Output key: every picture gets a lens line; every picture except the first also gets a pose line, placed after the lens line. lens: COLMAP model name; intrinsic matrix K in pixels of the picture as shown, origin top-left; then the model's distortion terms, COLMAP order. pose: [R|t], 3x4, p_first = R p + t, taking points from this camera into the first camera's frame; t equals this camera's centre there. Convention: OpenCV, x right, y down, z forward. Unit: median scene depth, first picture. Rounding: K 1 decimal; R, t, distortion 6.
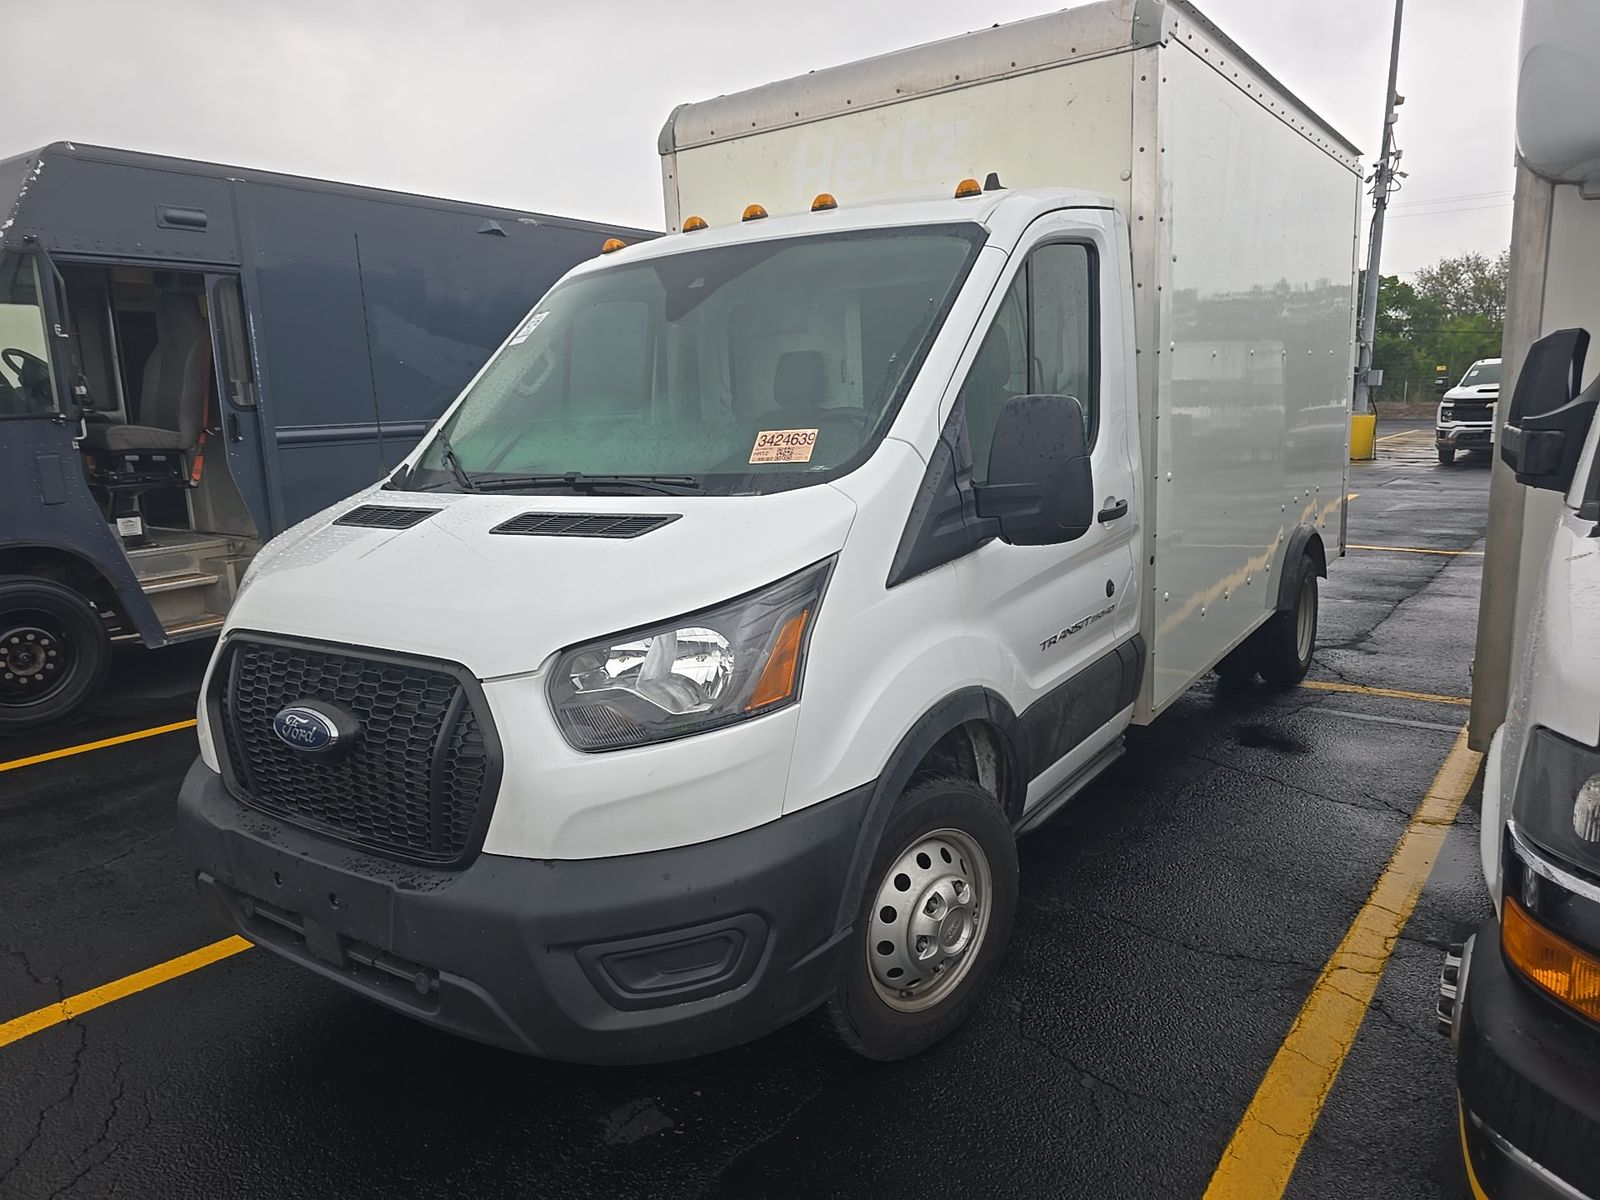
lens RADIAL K [[1078.3, 0, 800.0], [0, 1078.3, 600.0], [0, 0, 1]] dist [0.052053, -0.049261]
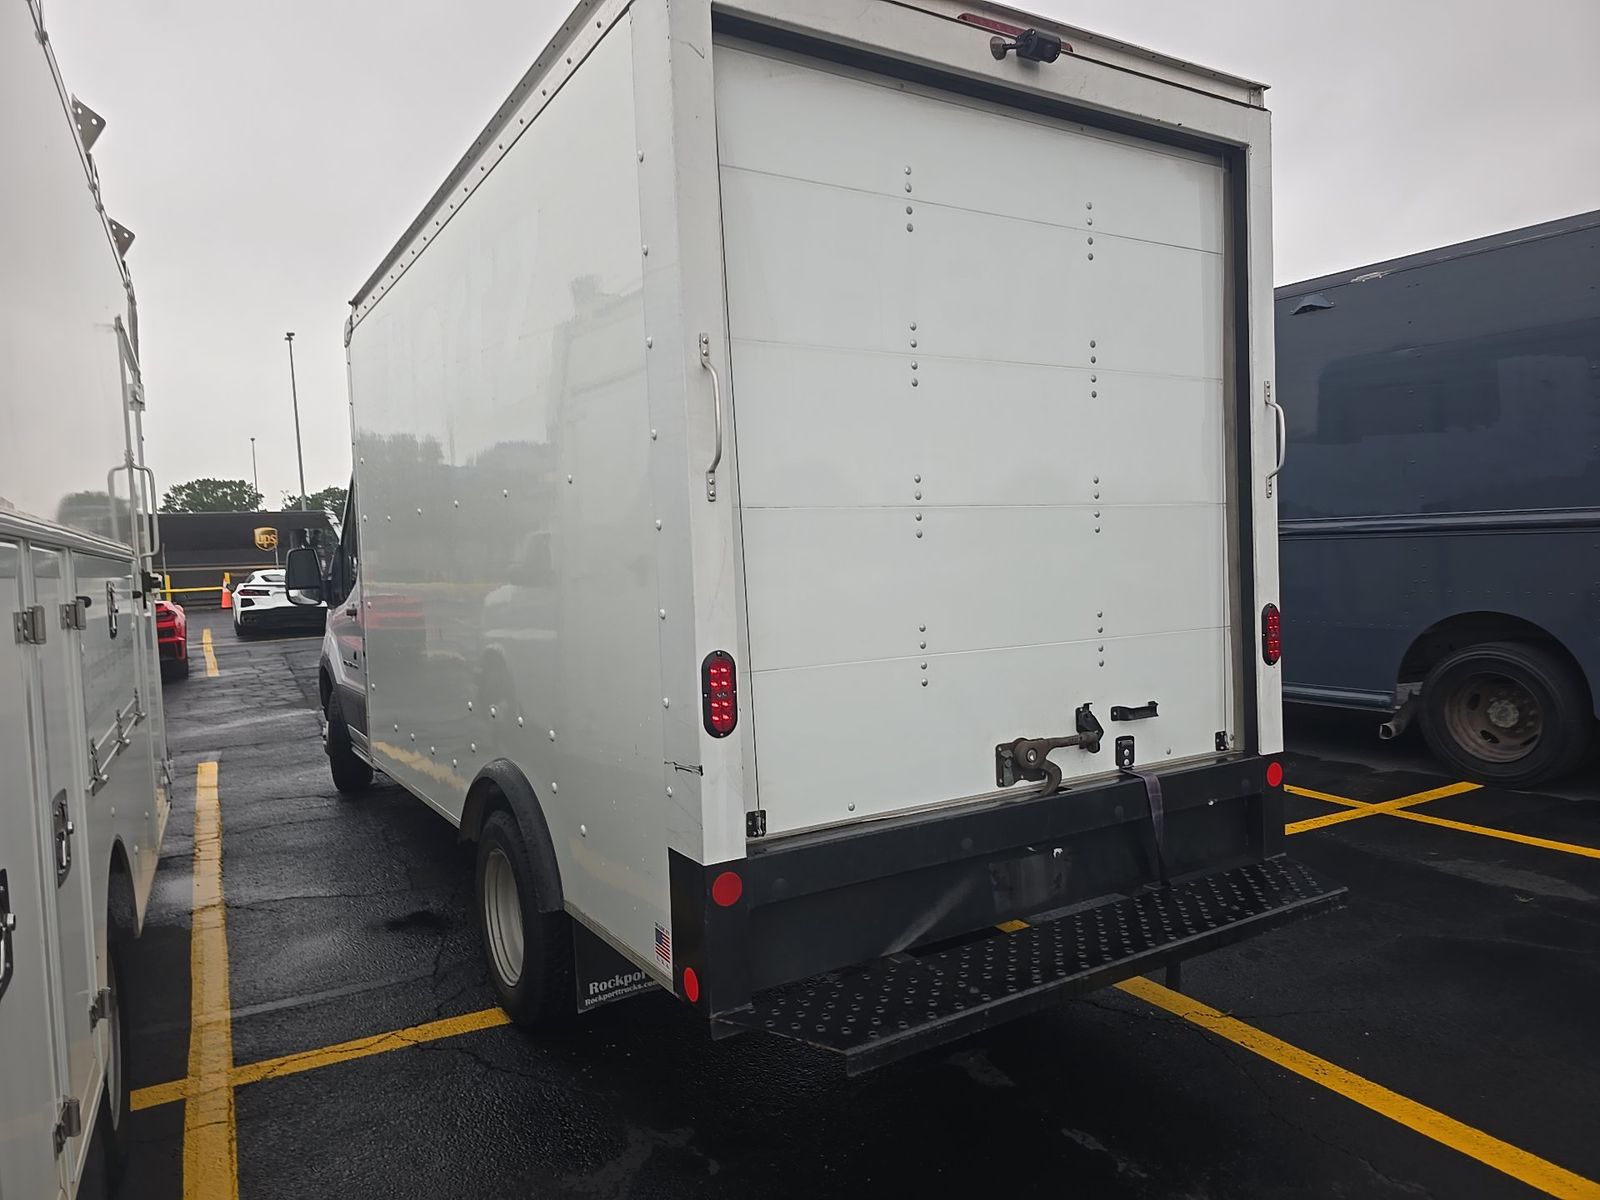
lens RADIAL K [[1078.3, 0, 800.0], [0, 1078.3, 600.0], [0, 0, 1]] dist [0.052053, -0.049261]
pose [[-0.401233, 0.102203, -0.910256, 1.486629], [-0.116772, 0.979940, 0.161499, -0.437568], [0.908502, 0.171091, -0.381250, 2.148344]]
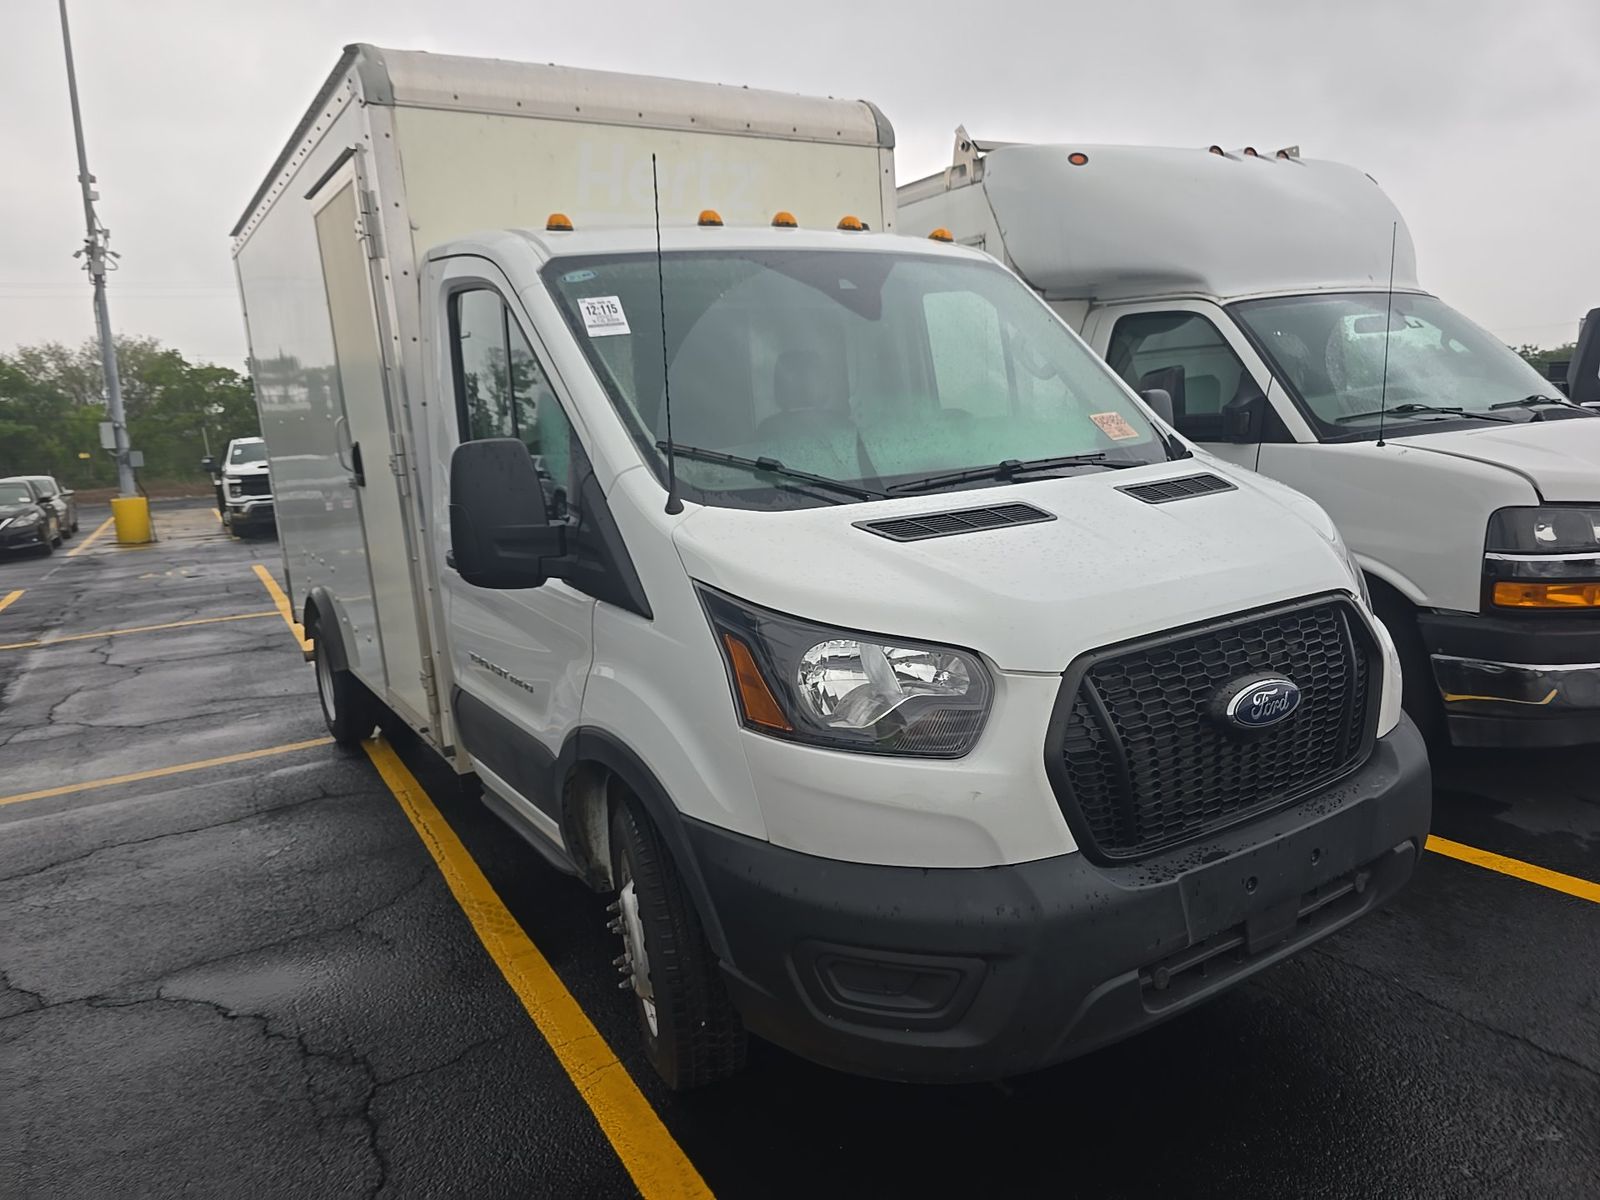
lens RADIAL K [[1081.7, 0, 804.4], [0, 1081.7, 603.5], [0, 0, 1]] dist [0.062679, -0.070743]
pose [[0.386496, -0.145234, 0.910784, -0.898943], [0.217347, 0.974053, 0.063091, -0.069896], [-0.896315, 0.173572, 0.408034, 0.585387]]
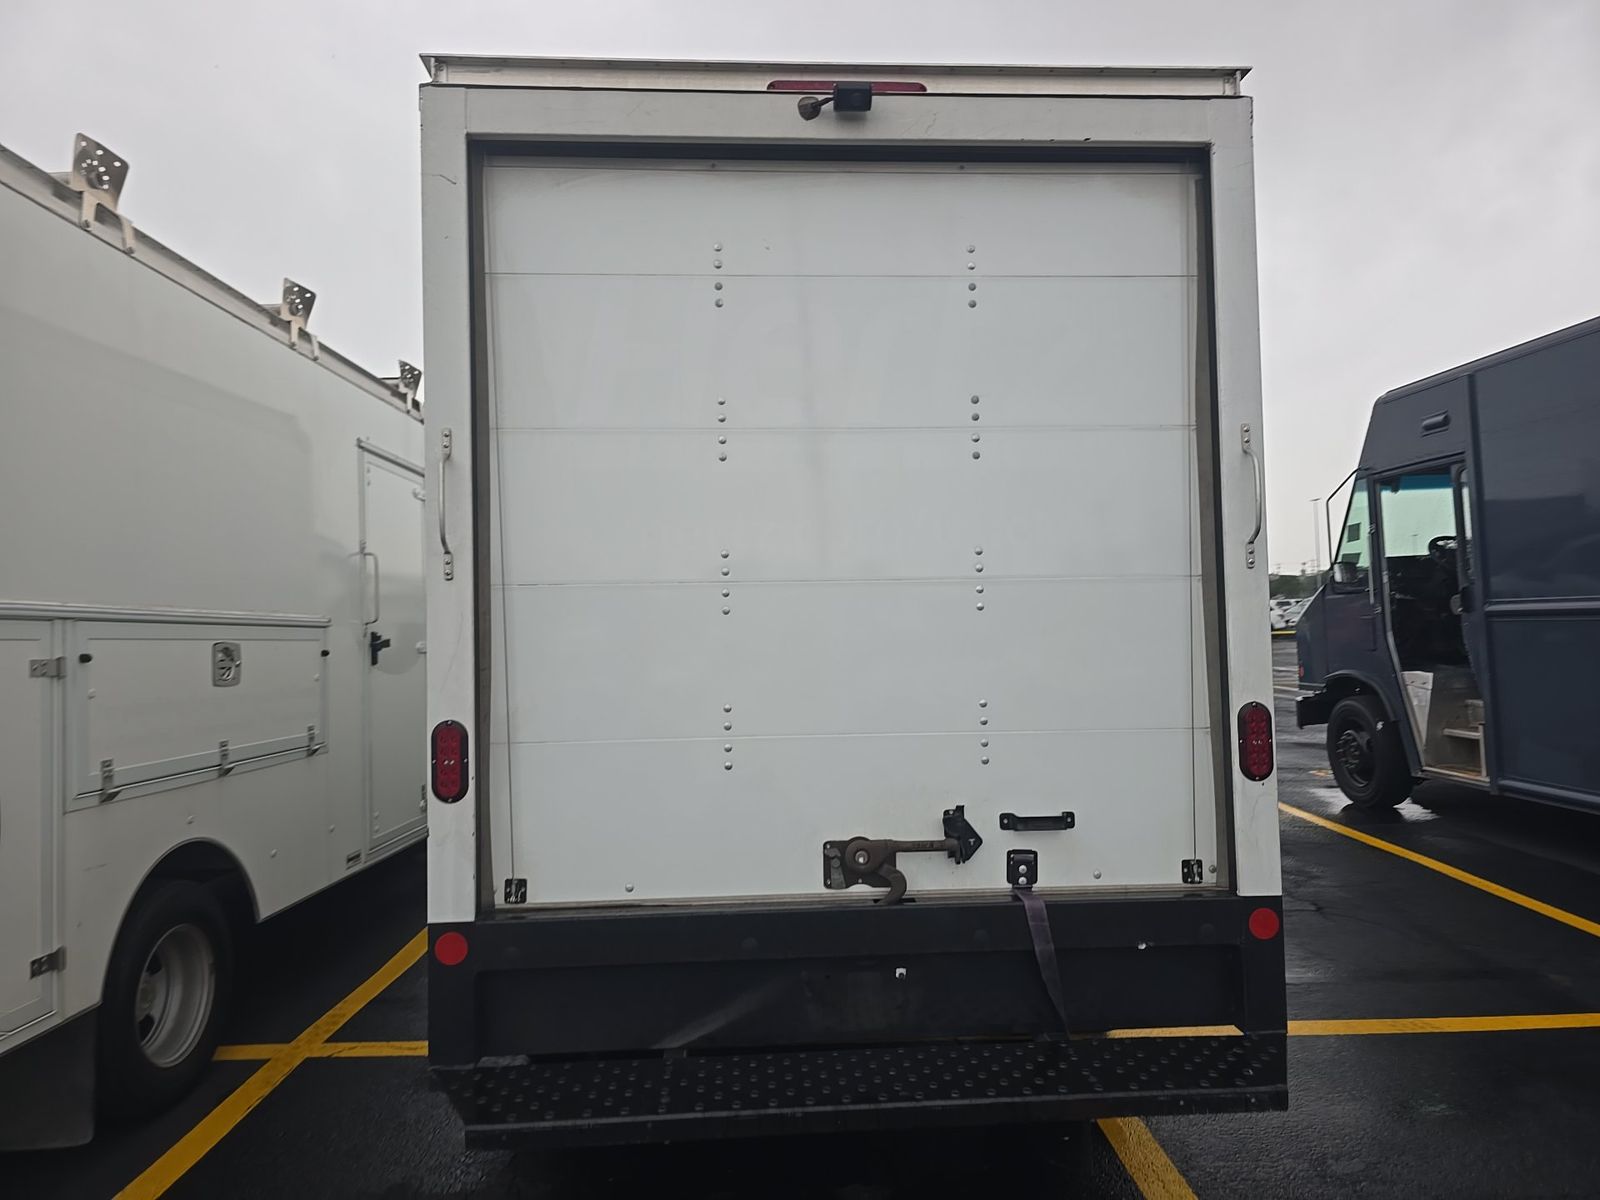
lens RADIAL K [[1078.3, 0, 800.0], [0, 1078.3, 600.0], [0, 0, 1]] dist [0.052053, -0.049261]
pose [[-0.785388, 0.044599, -0.617395, 1.177710], [-0.058639, 0.987555, 0.145933, -0.487201], [0.616220, 0.150818, -0.772999, 2.517461]]
